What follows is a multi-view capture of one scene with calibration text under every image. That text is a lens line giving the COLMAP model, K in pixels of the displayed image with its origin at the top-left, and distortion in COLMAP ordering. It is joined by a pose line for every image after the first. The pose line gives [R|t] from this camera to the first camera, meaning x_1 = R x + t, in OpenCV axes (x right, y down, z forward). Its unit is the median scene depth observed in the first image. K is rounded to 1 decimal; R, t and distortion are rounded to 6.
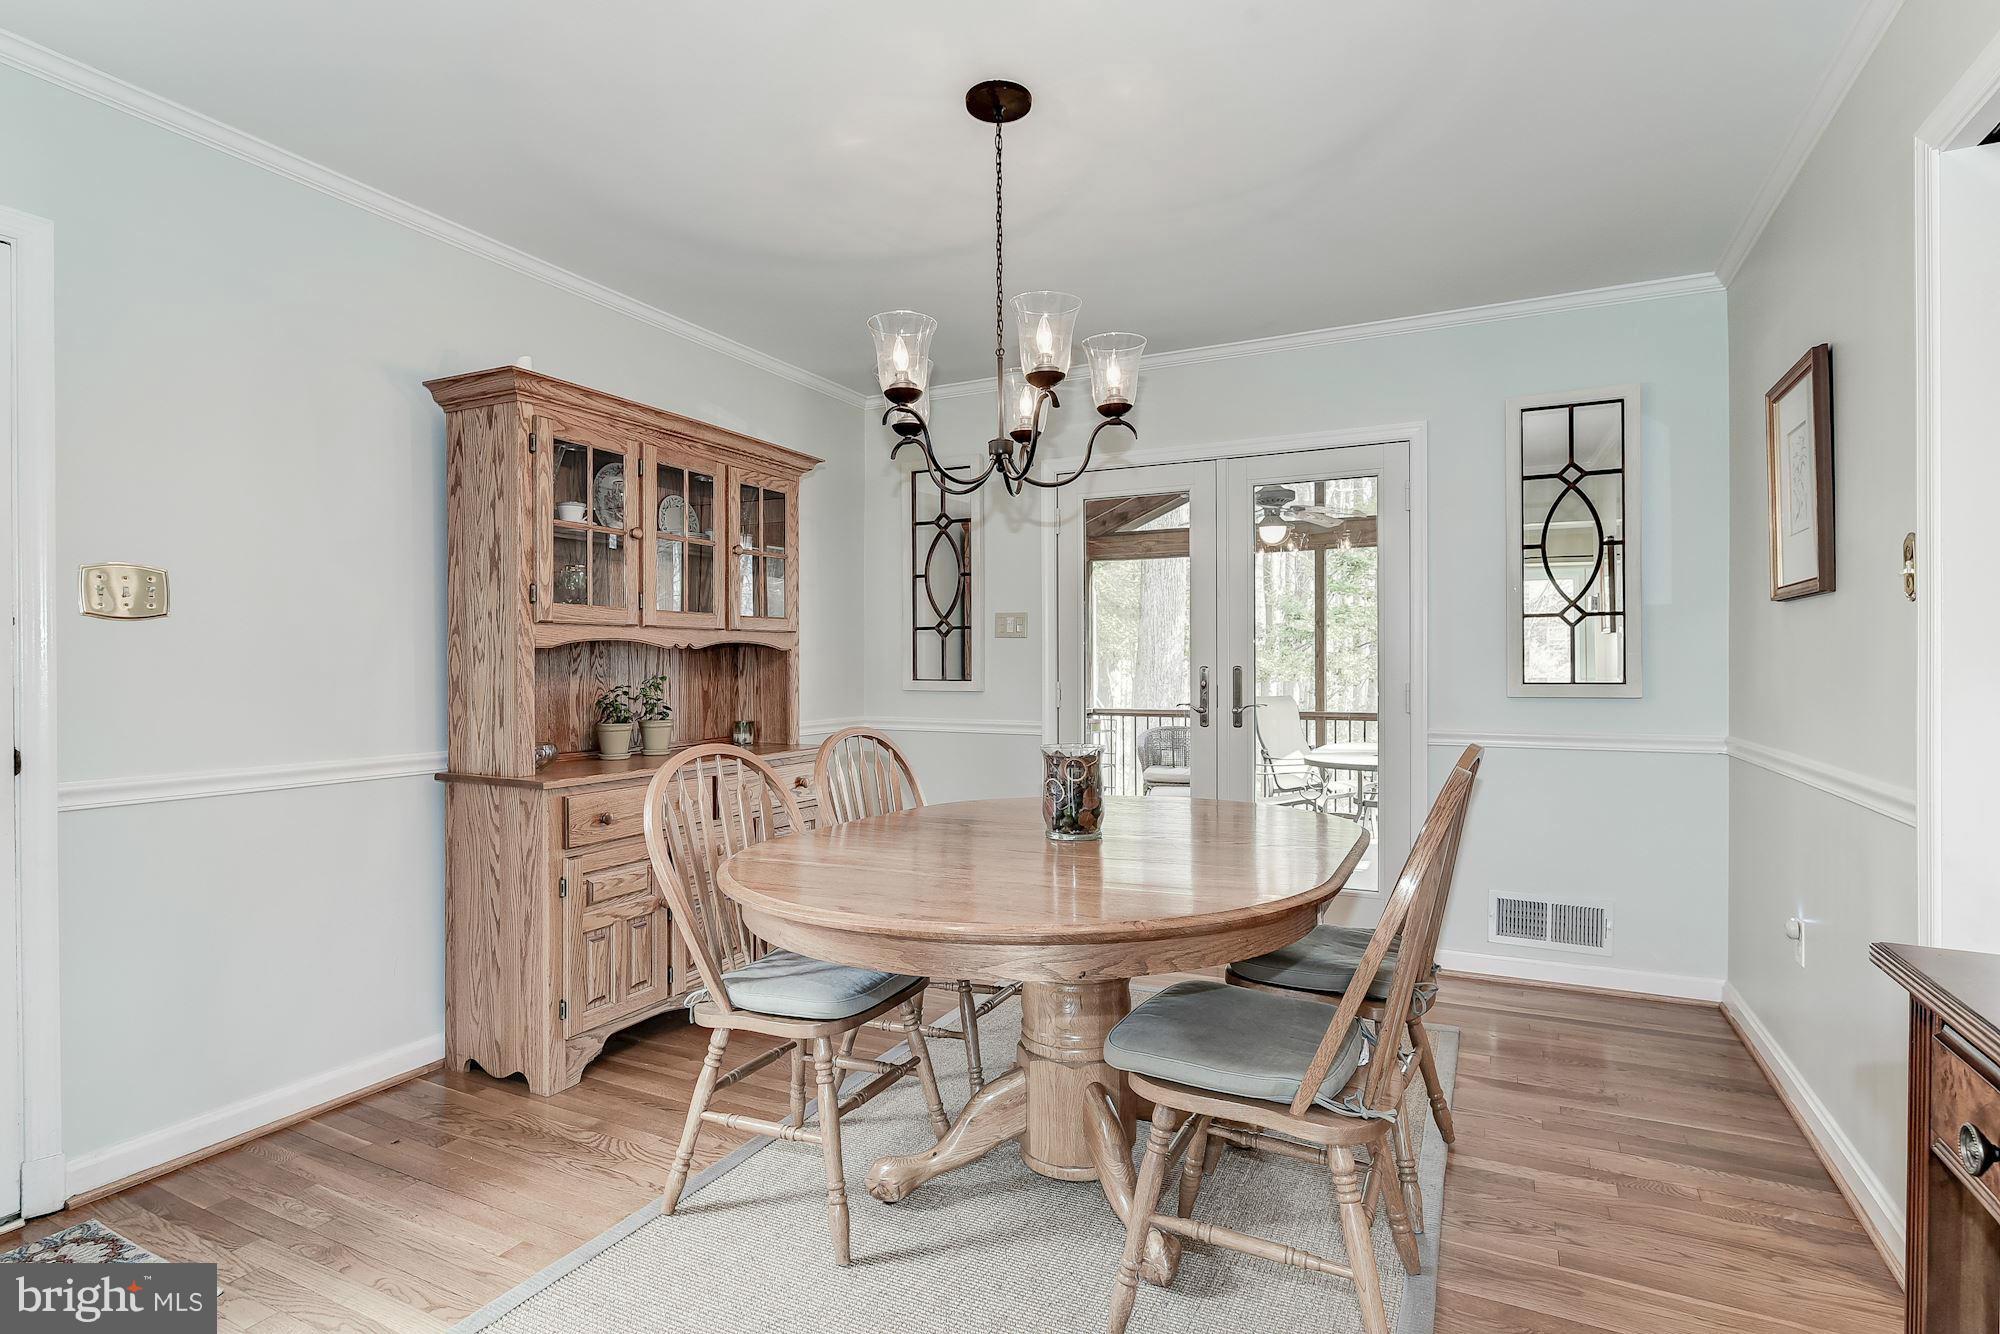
lens RADIAL K [[1022.7, 0, 997.7], [0, 1022.7, 671.9], [0, 0, 1]] dist [-0.002952, 0.000011]
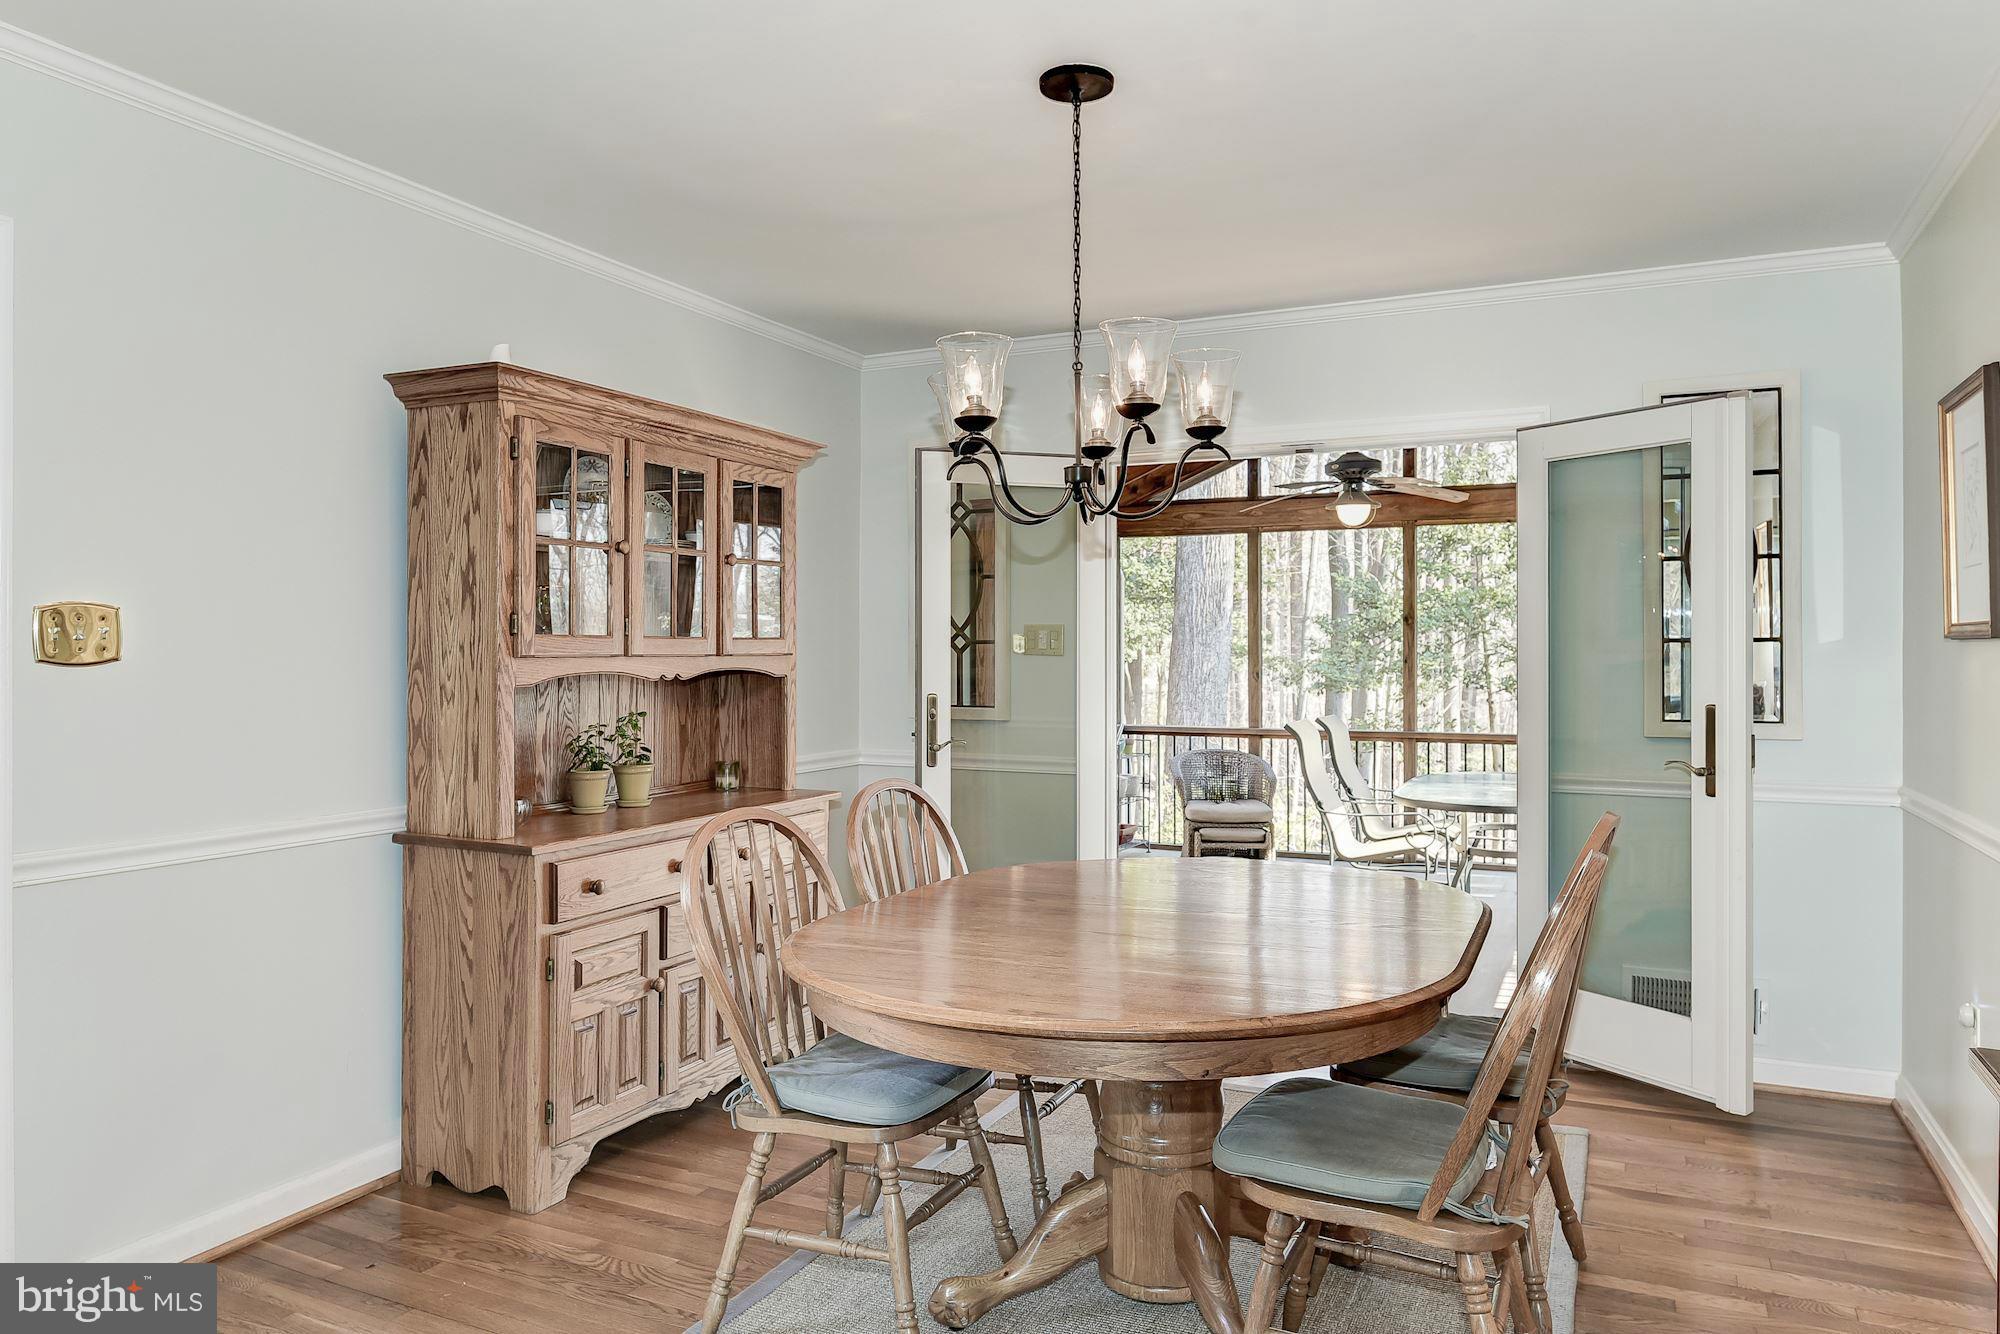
lens RADIAL K [[1362.3, 0, 993.4], [0, 1362.3, 651.5], [0, 0, 1]] dist [-0.000305, -0.006713]
pose [[0.999840, 0.003131, 0.017589, -0.074917], [-0.003022, 0.999976, -0.006254, -0.048223], [-0.017609, 0.006200, 0.999826, -0.146254]]
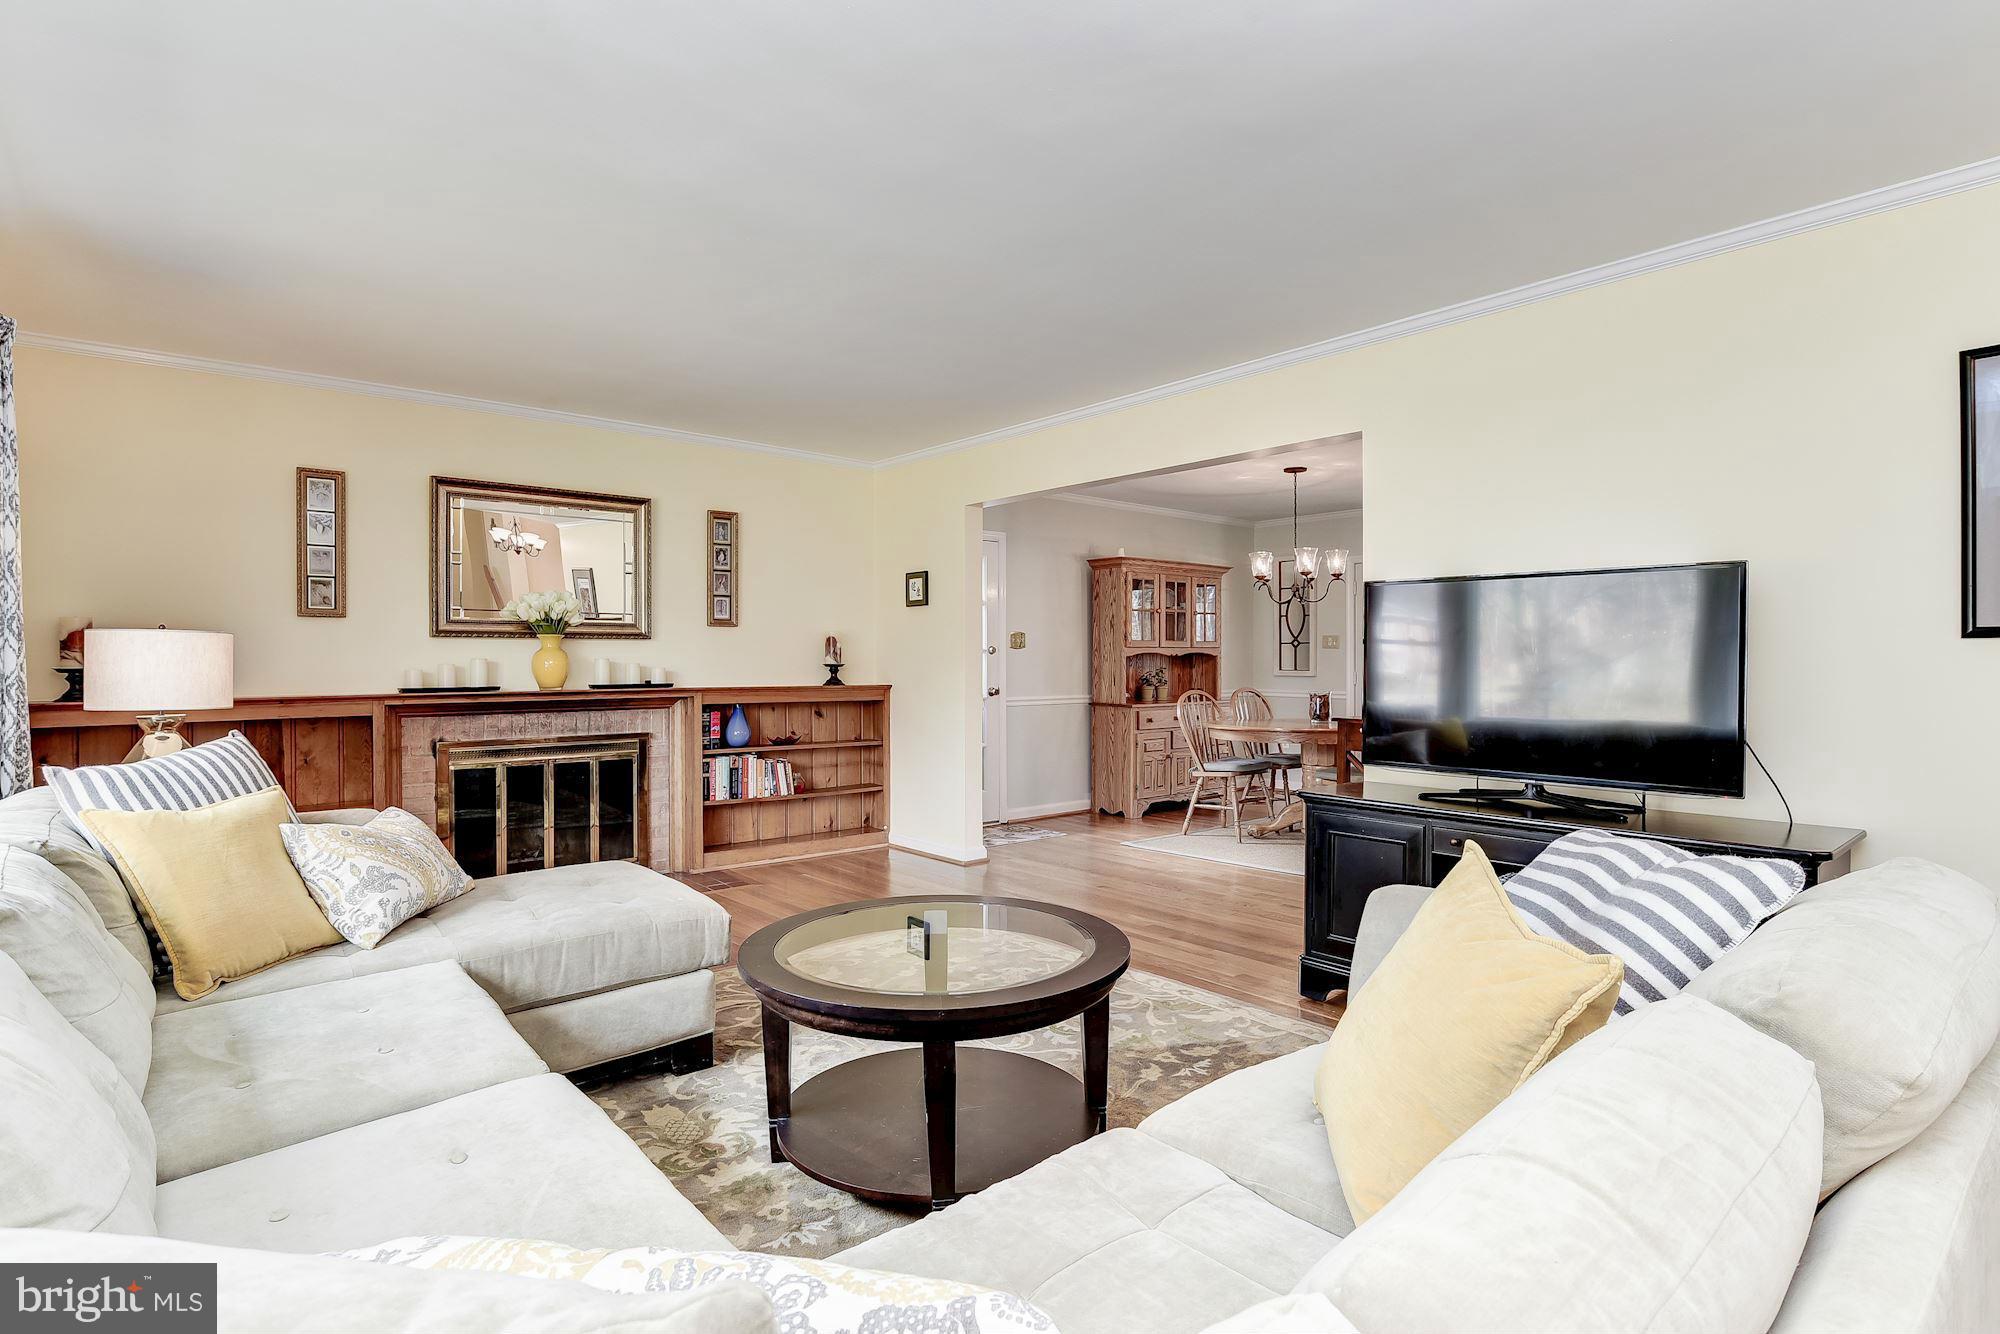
lens RADIAL K [[1022.7, 0, 1006.3], [0, 1022.7, 660.4], [0, 0, 1]] dist [-0.002952, 0.000011]
pose [[0.927590, 0.002204, -0.373594, 0.270939], [-0.003515, 0.999990, -0.002828, -0.004971], [0.373584, 0.003936, 0.927588, -1.659982]]
